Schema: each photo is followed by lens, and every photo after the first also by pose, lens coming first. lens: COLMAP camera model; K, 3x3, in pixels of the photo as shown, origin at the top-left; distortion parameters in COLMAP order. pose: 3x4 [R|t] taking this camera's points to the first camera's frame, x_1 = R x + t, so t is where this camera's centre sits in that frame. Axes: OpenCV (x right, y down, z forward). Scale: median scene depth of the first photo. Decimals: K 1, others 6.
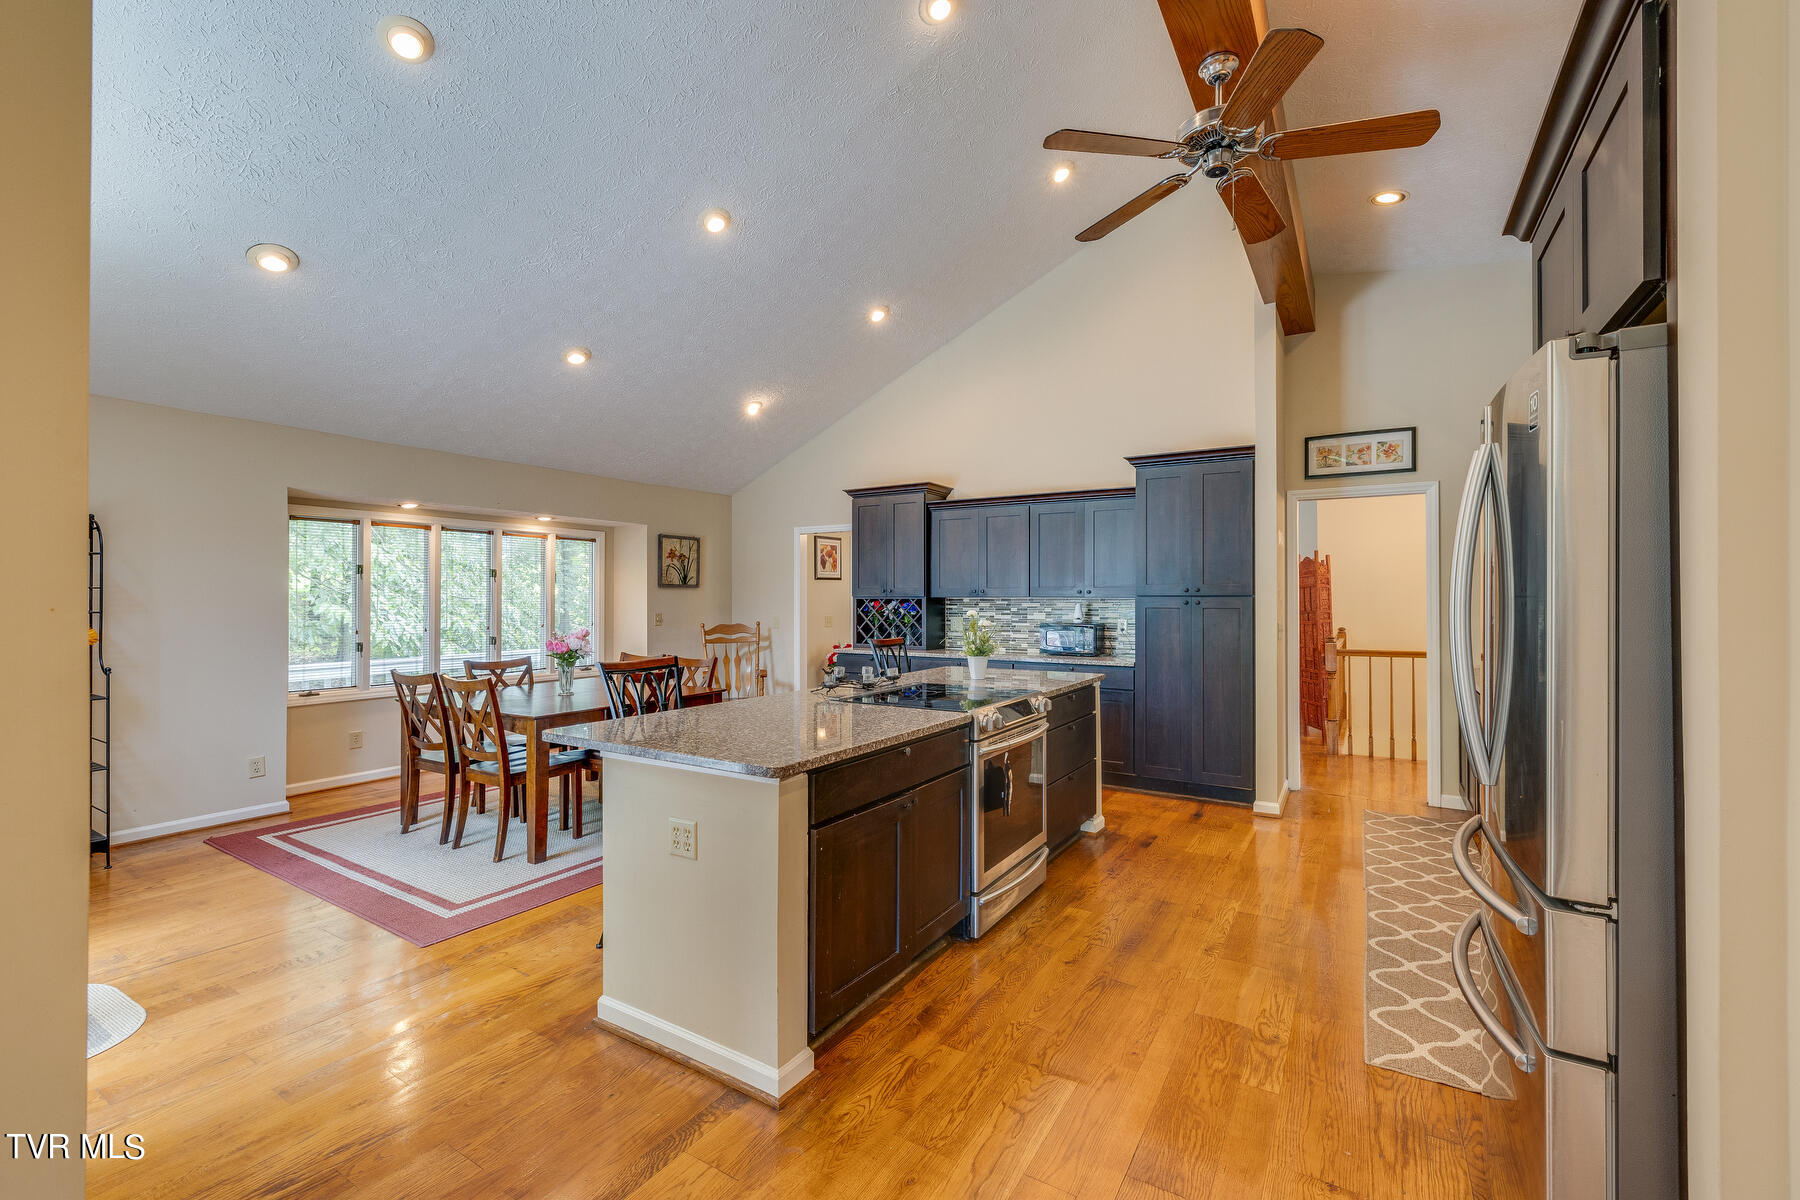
lens RADIAL K [[750.1, 0, 903.7], [0, 750.1, 598.4], [0, 0, 1]] dist [-0.000339, -0.000093]
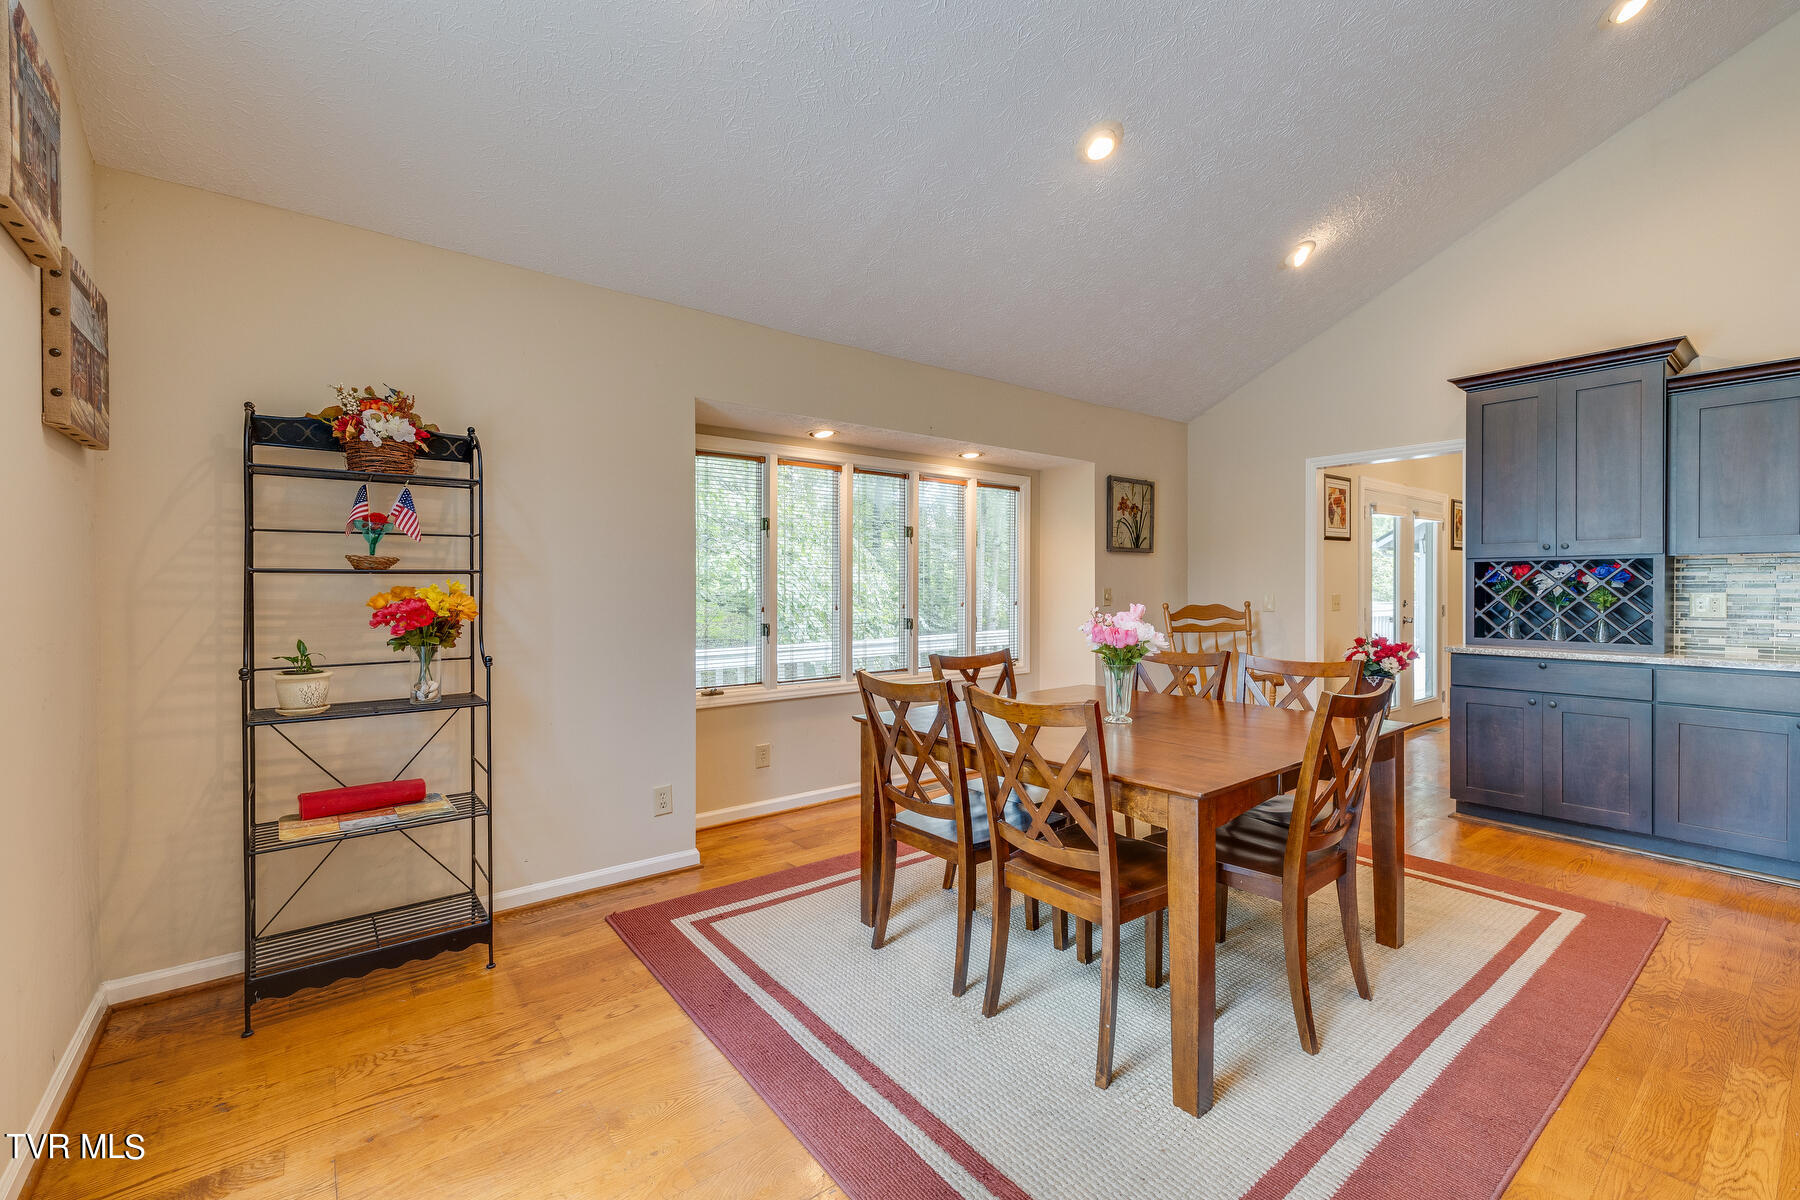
lens RADIAL K [[758.1, 0, 903.7], [0, 758.1, 593.5], [0, 0, 1]] dist [0.002083, 0.000060]
pose [[0.938698, 0.000622, -0.344741, -0.296795], [0.002862, 0.999950, 0.009596, 0.019558], [0.344730, -0.009994, 0.938649, 0.302864]]
